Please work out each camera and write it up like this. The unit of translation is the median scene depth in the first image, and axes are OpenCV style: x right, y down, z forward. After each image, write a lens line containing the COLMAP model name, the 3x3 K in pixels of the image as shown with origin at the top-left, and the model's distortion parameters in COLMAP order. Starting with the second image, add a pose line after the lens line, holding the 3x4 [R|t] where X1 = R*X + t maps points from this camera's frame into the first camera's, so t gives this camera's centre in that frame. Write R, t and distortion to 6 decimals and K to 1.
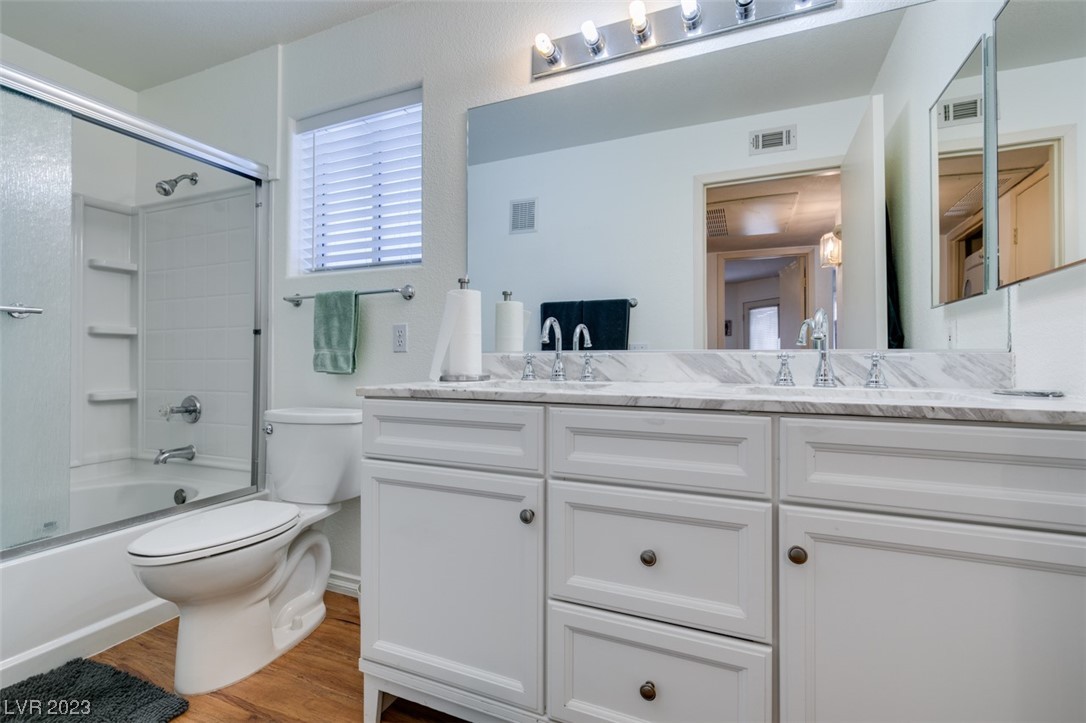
lens RADIAL K [[486.8, 0, 540.9], [0, 486.8, 362.3], [0, 0, 1]] dist [0.008008, -0.002482]
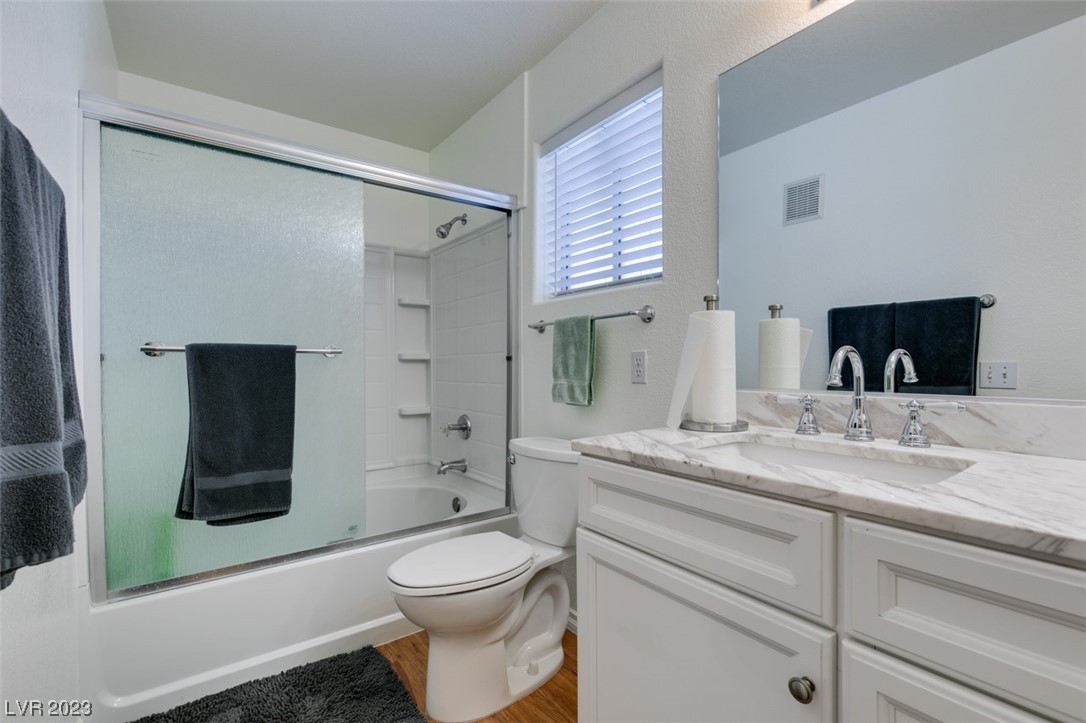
lens RADIAL K [[486.8, 0, 544.4], [0, 486.8, 368.4], [0, 0, 1]] dist [0.008008, -0.002482]
pose [[0.864346, 0.000056, -0.502898, 0.000804], [0.001160, 0.999997, 0.002105, -0.057636], [0.502897, -0.002403, 0.864343, 0.196366]]
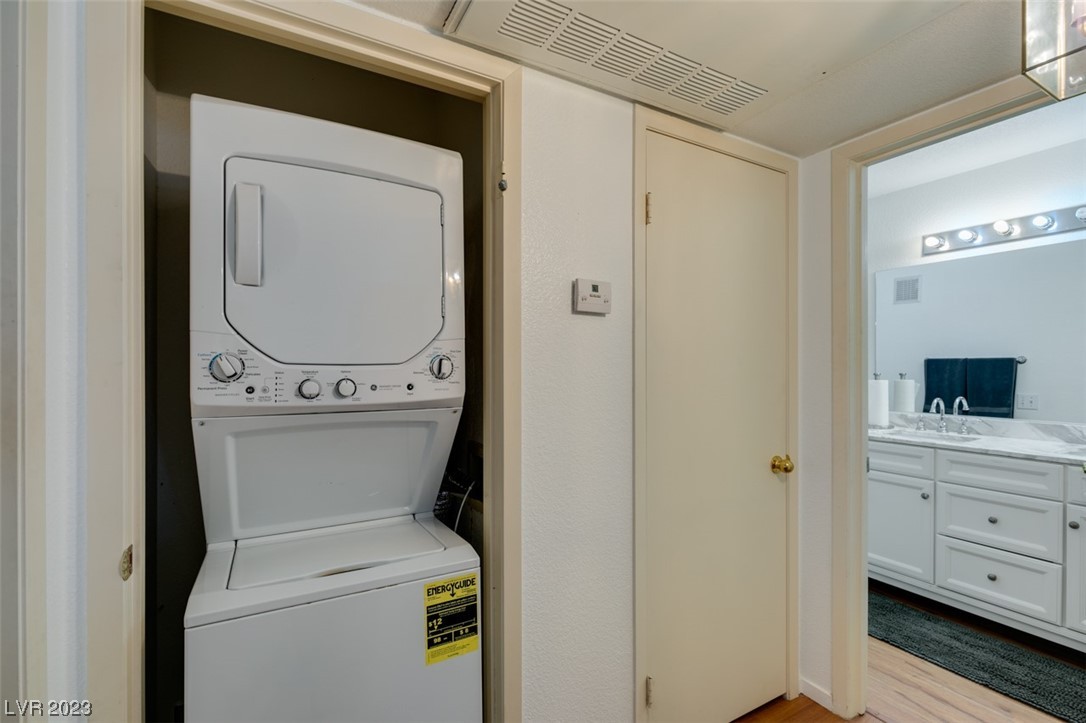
lens RADIAL K [[486.8, 0, 549.5], [0, 486.8, 371.1], [0, 0, 1]] dist [0.008008, -0.002482]
pose [[0.802538, 0.000949, -0.596600, -0.047979], [0.001447, 0.999993, 0.003536, -0.184171], [0.596599, -0.003701, 0.802531, -1.230200]]
